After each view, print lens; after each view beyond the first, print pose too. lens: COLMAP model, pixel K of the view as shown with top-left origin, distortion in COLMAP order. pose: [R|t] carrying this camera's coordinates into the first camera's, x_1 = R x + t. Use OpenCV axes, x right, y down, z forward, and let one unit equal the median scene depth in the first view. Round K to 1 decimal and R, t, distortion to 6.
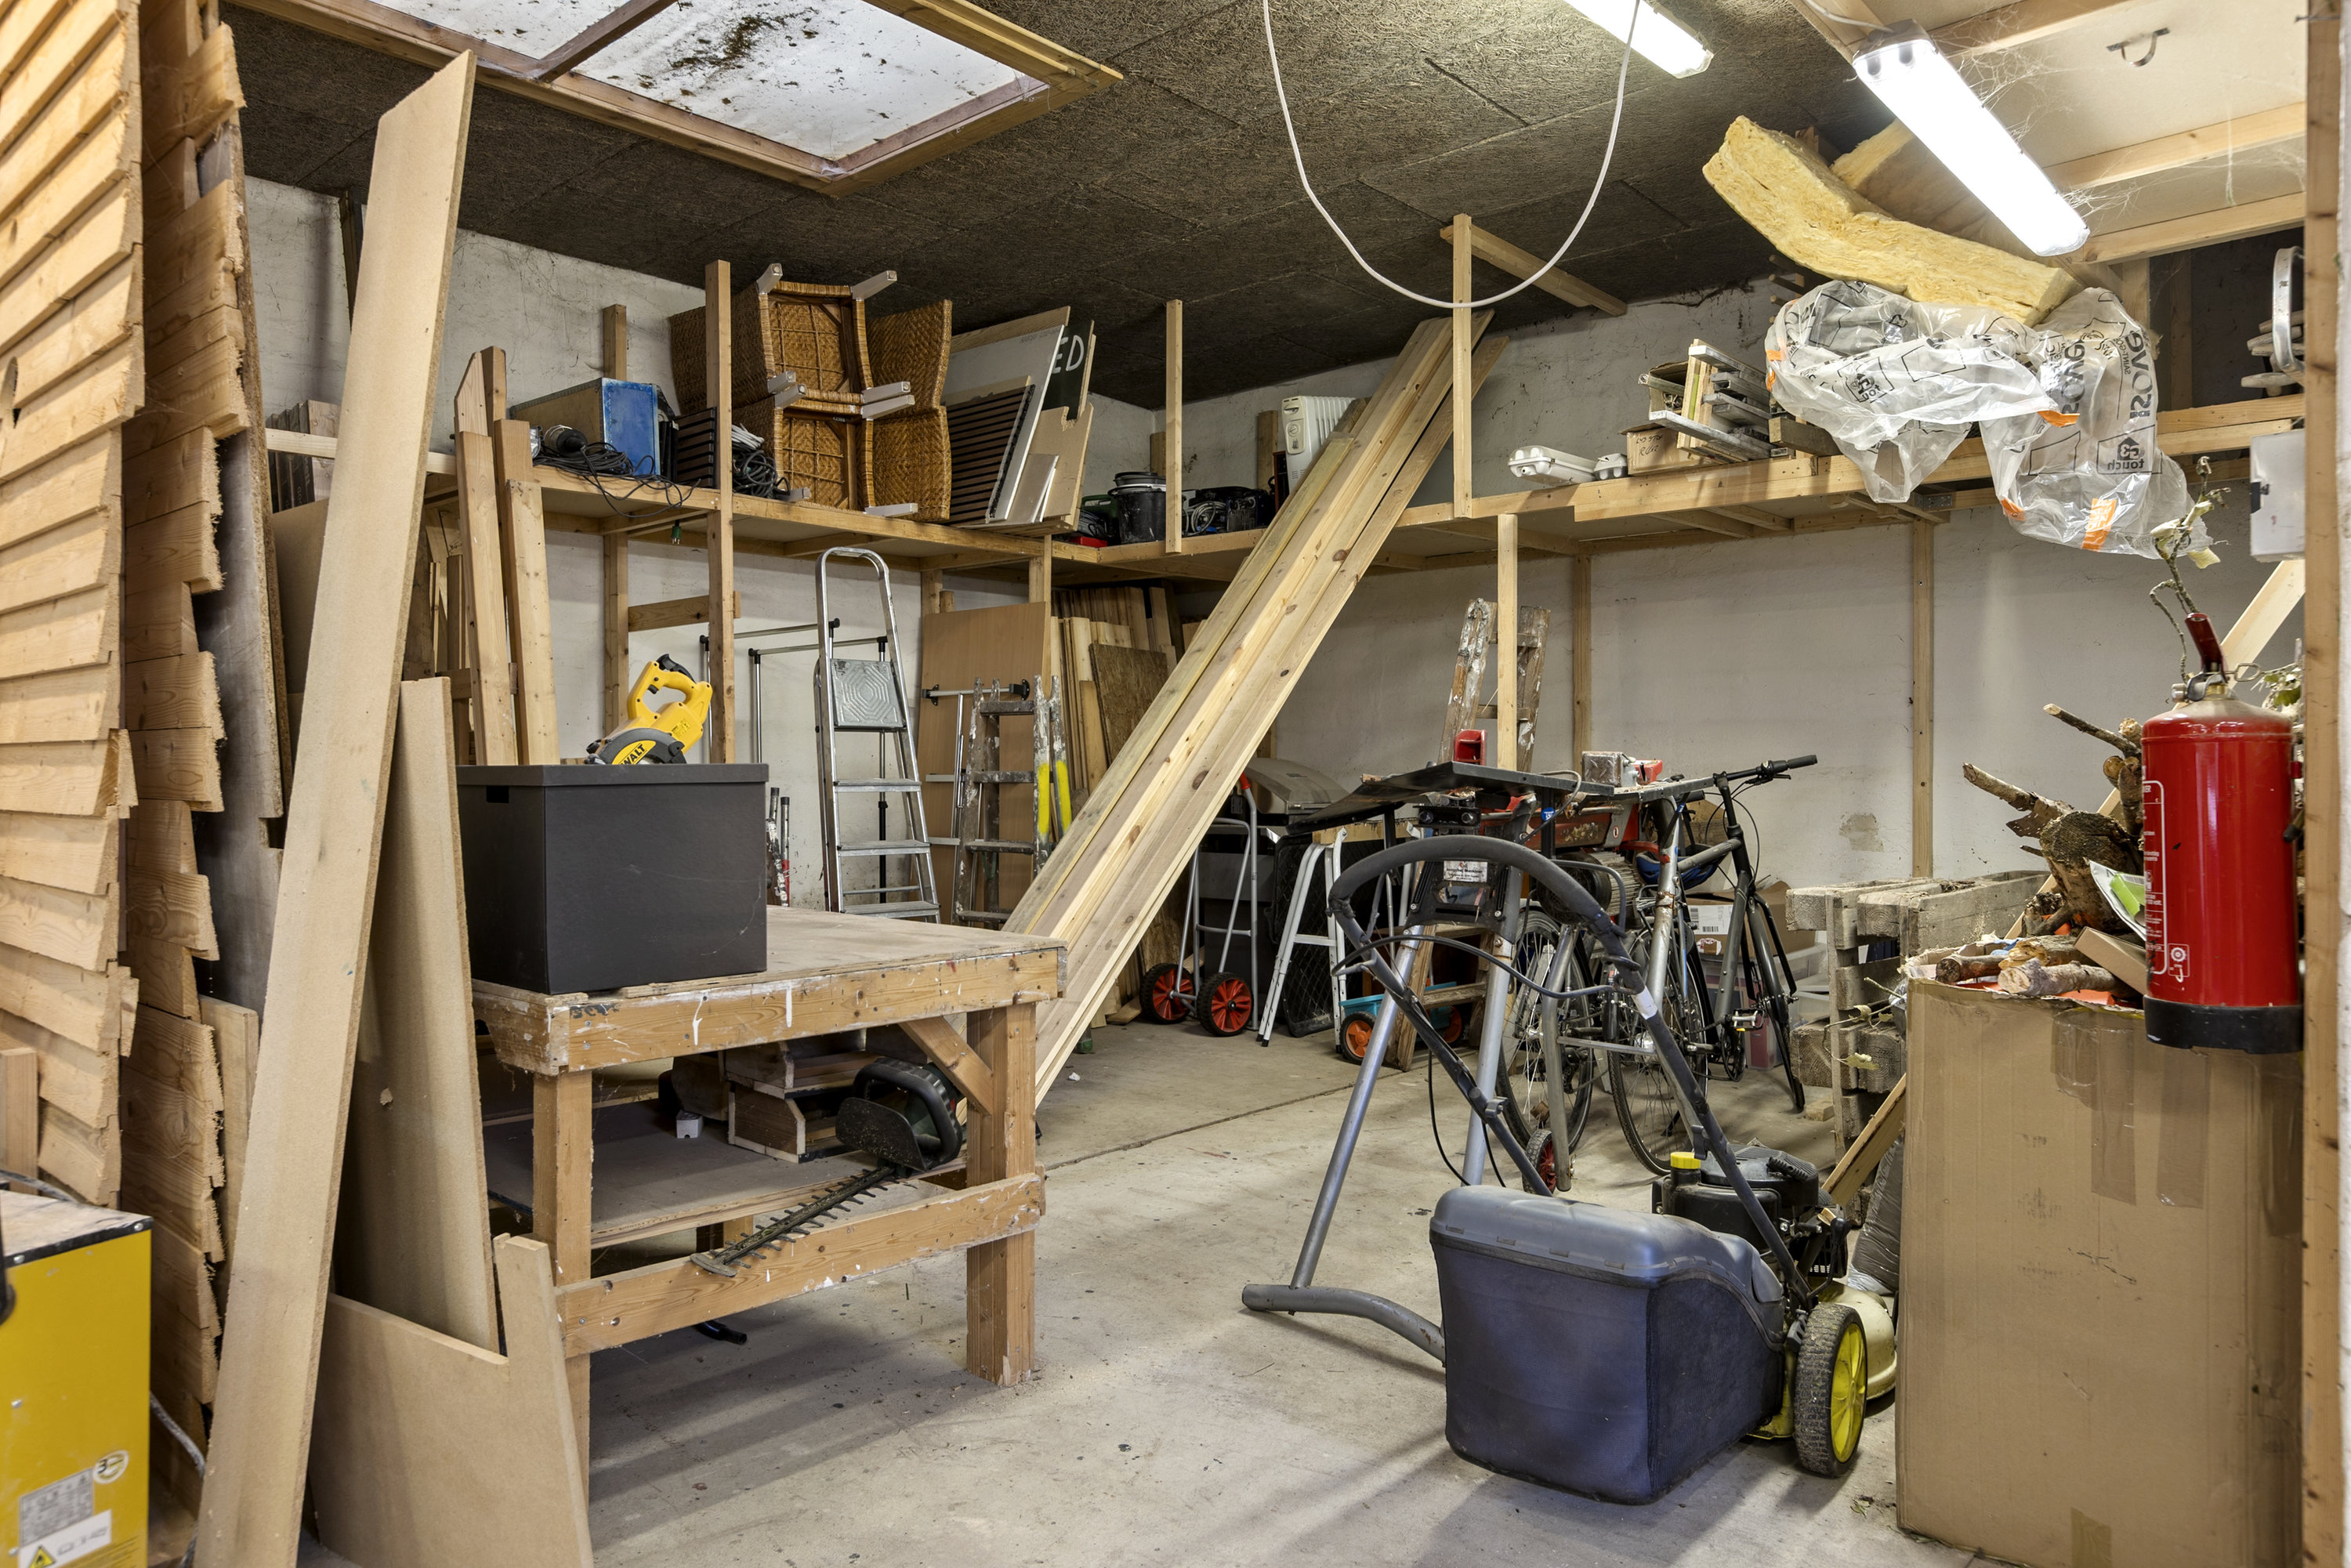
lens RADIAL K [[1523.8, 0, 1175.5], [0, 1523.8, 784.0], [0, 0, 1]] dist [0.002237, 0.000788]
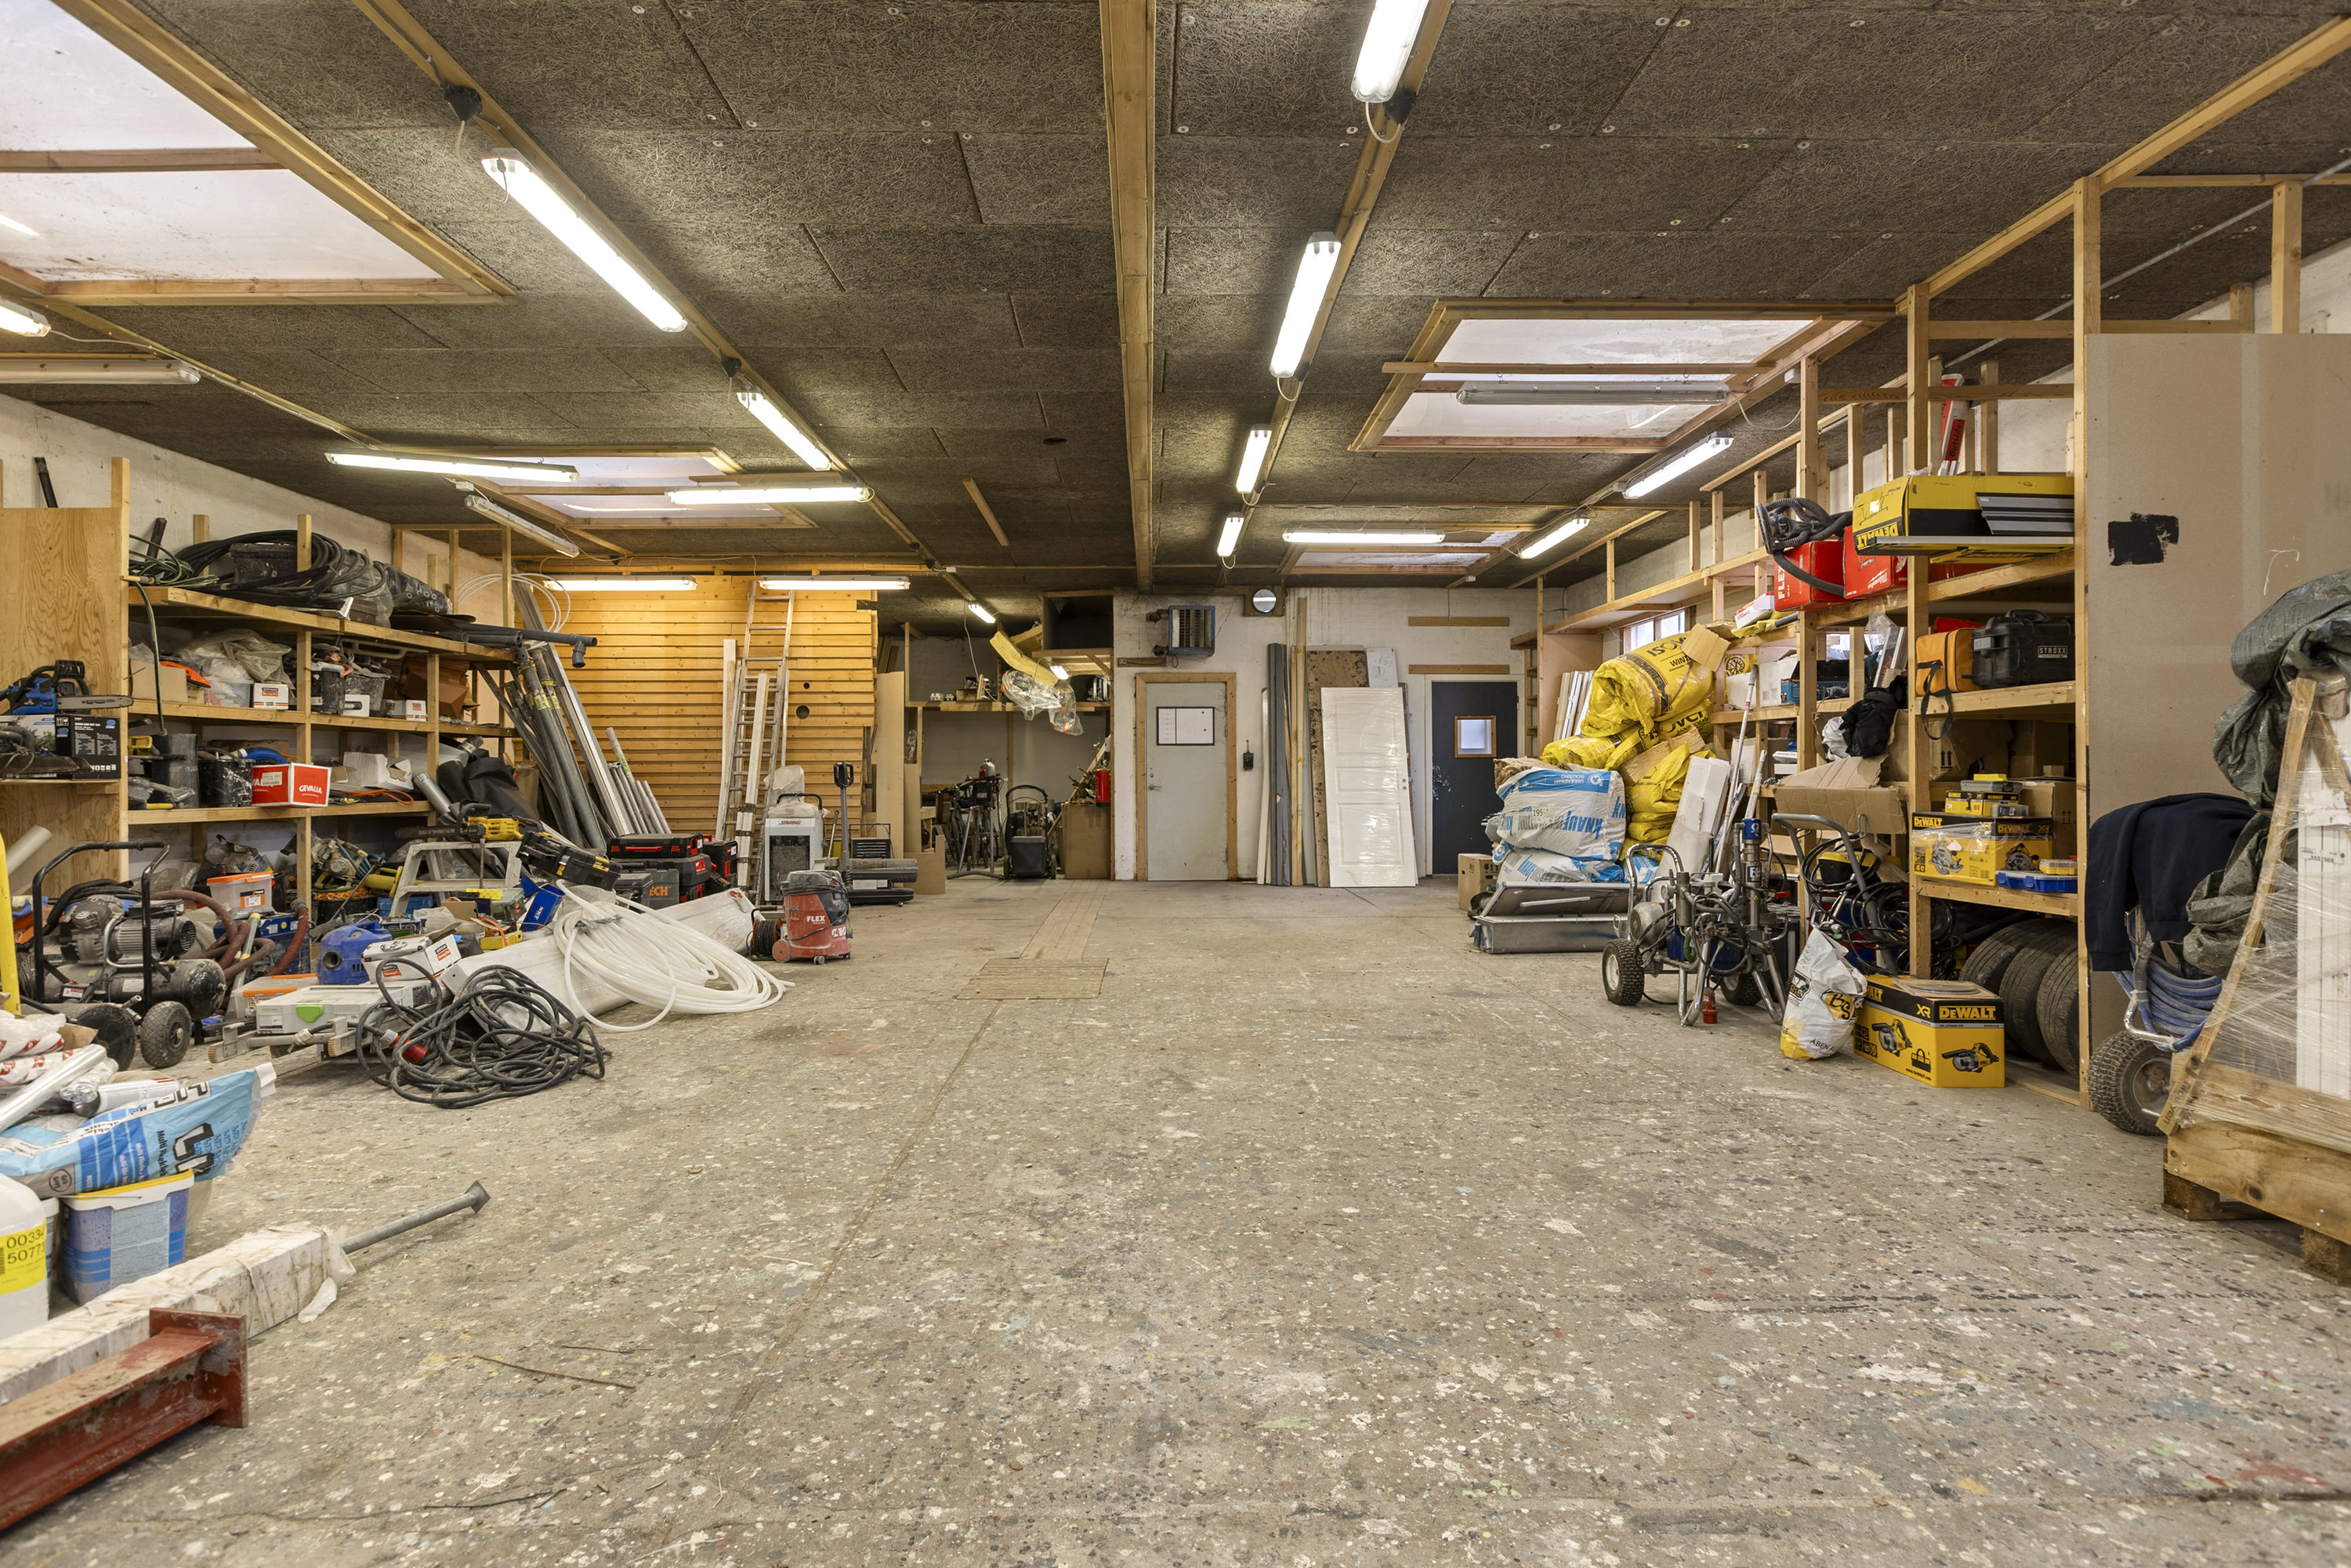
lens RADIAL K [[1180.7, 0, 1175.5], [0, 1180.7, 784.0], [0, 0, 1]] dist [-0.001424, -0.000217]
pose [[0.724656, -0.009285, 0.689049, -1.807702], [0.009980, 0.999946, 0.002979, 0.008689], [-0.689039, 0.004719, 0.724709, -2.059260]]
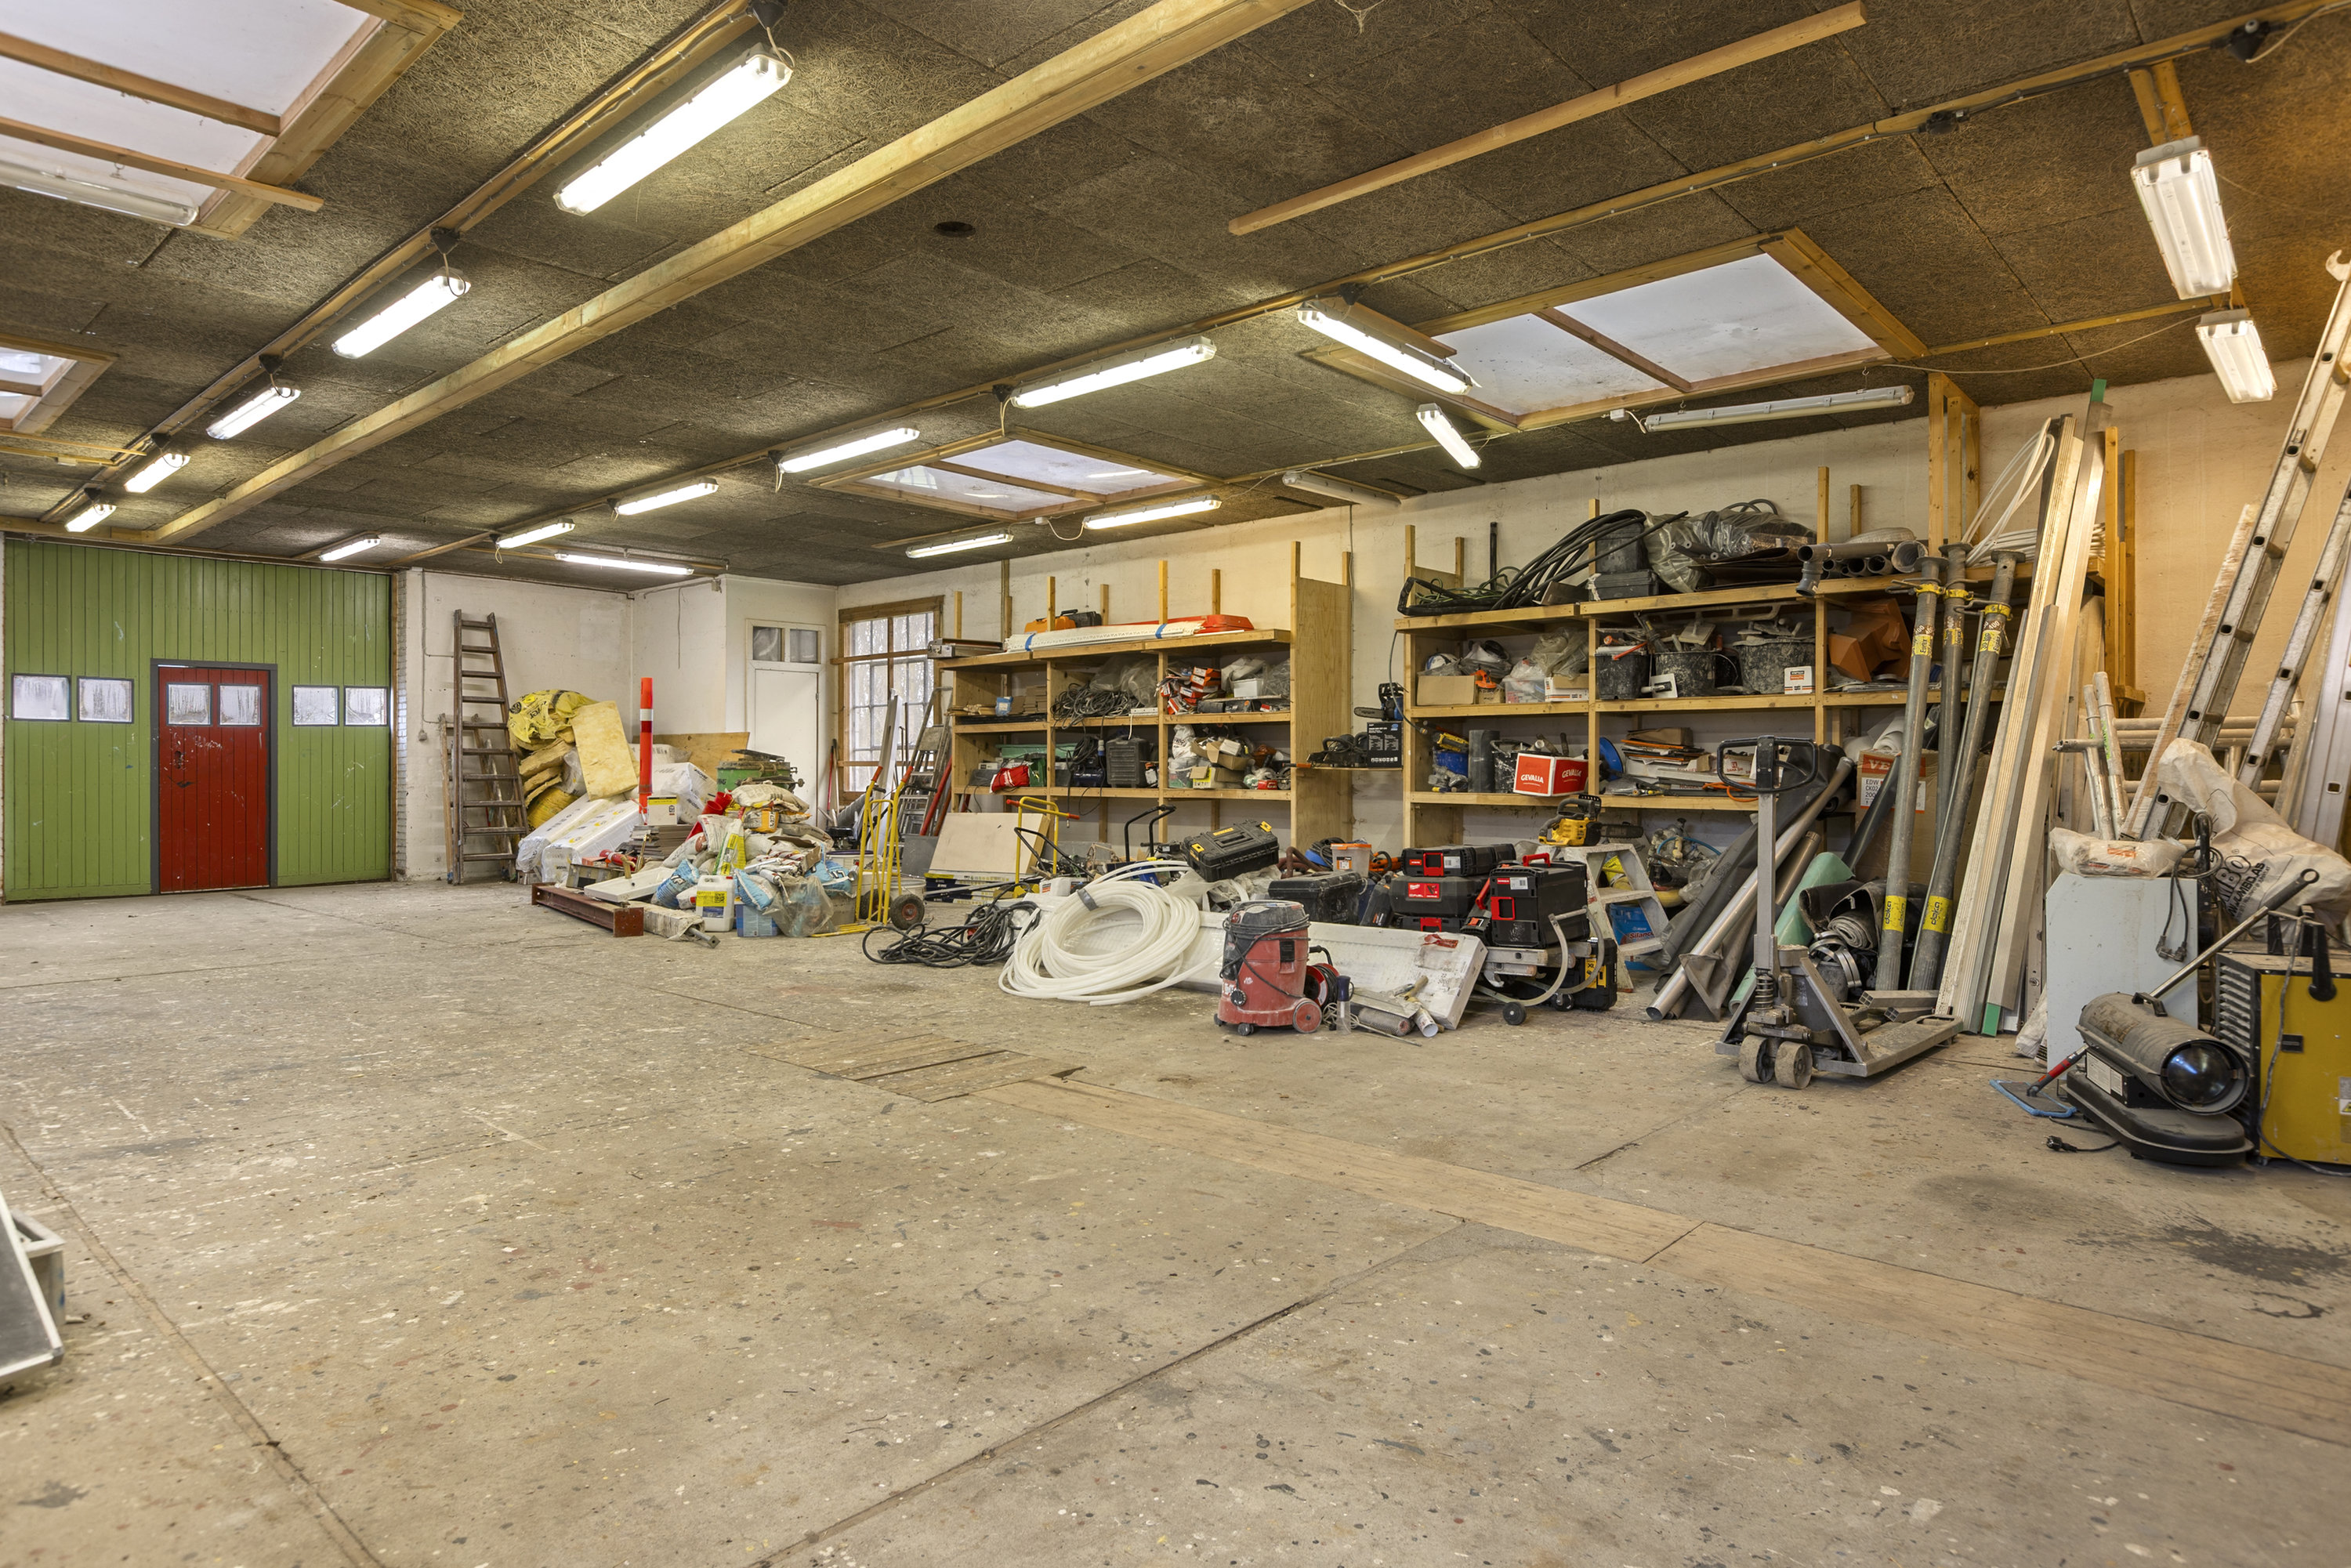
lens RADIAL K [[1343.8, 0, 1175.5], [0, 1343.8, 784.0], [0, 0, 1]] dist [0.000868, 0.000512]
pose [[-0.001811, 0.013958, -0.999901, 3.564634], [-0.003875, 0.999895, 0.013965, -0.032289], [0.999991, 0.003900, -0.001757, 1.652127]]
